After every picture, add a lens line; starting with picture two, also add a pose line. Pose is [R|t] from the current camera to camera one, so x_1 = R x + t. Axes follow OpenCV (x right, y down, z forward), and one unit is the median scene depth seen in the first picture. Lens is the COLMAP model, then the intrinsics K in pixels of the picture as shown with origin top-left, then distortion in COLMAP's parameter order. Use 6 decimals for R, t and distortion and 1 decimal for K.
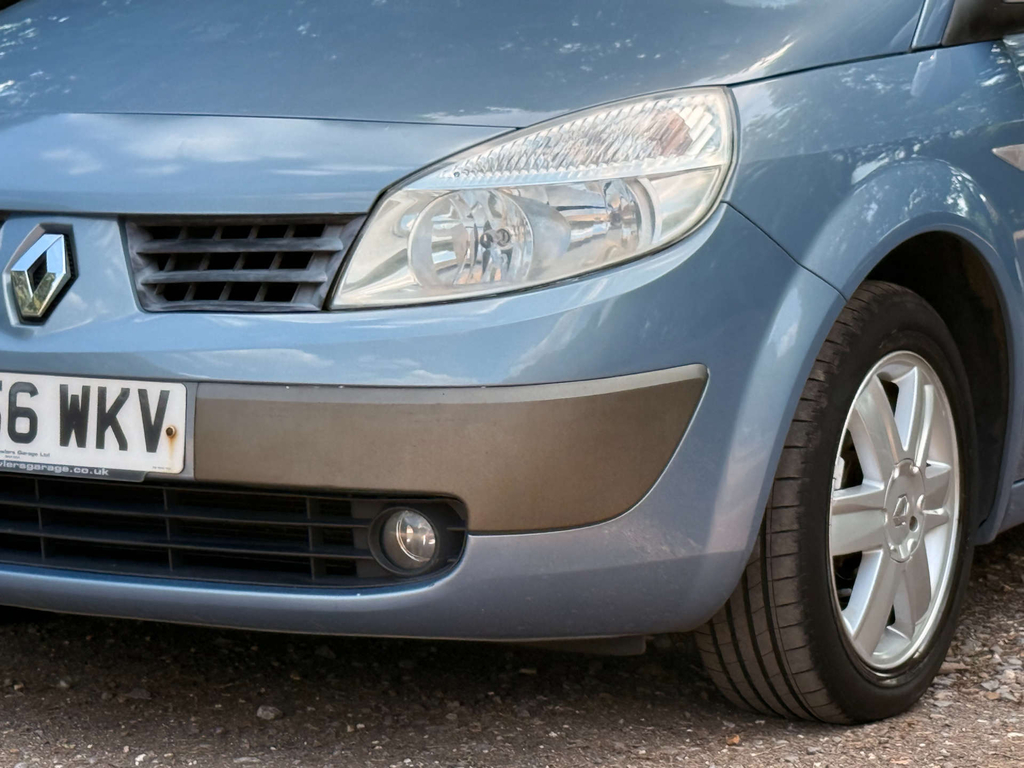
lens RADIAL K [[2939.0, 0, 512.0], [0, 2939.0, 384.0], [0, 0, 1]] dist [0.038588, -0.784902]
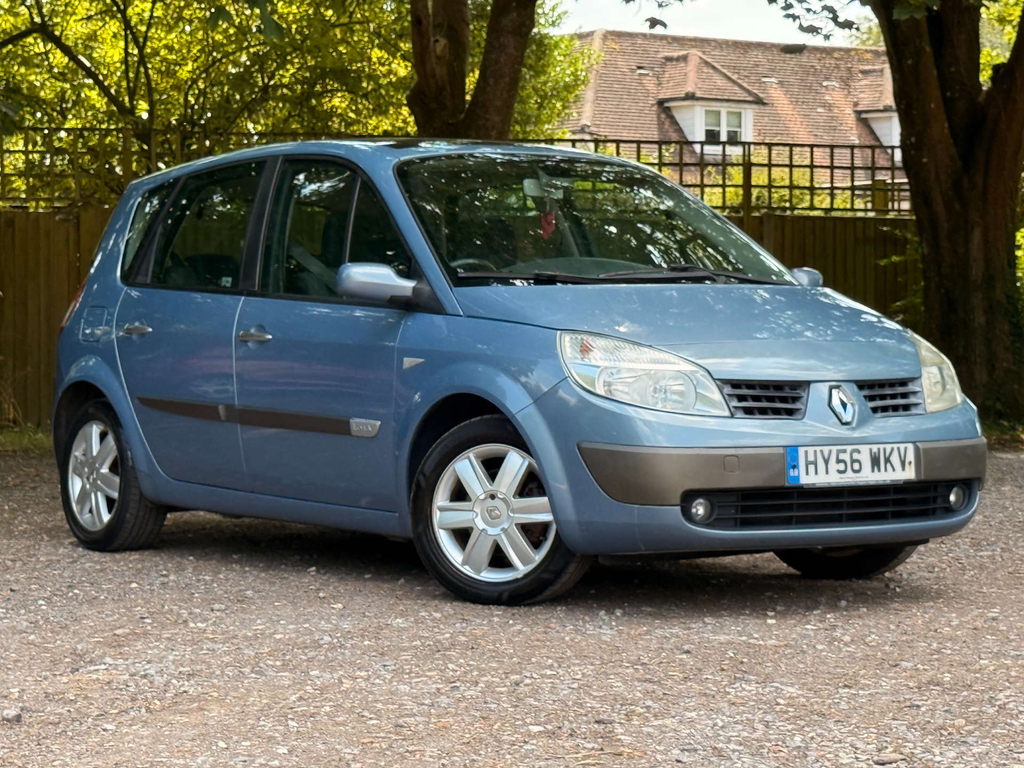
lens RADIAL K [[2939.0, 0, 512.0], [0, 2939.0, 384.0], [0, 0, 1]] dist [0.038588, -0.784902]
pose [[0.417582, -0.014167, 0.908529, -2.535110], [0.105162, 0.993913, -0.032836, -0.003715], [-0.902533, 0.109255, 0.416529, 0.232021]]
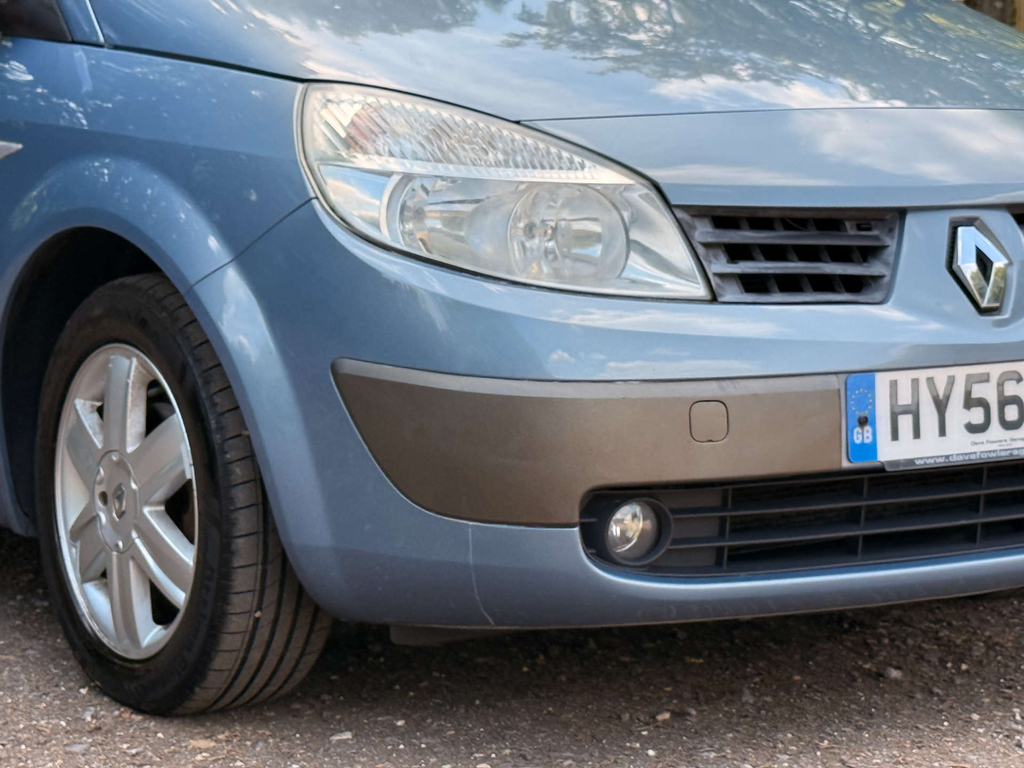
lens RADIAL K [[2939.0, 0, 512.0], [0, 2939.0, 384.0], [0, 0, 1]] dist [0.038588, -0.784902]
pose [[0.431698, -0.096812, 0.896808, -1.170957], [0.099004, 0.993302, 0.059571, -0.074986], [-0.896569, 0.063071, 0.438391, 0.711779]]
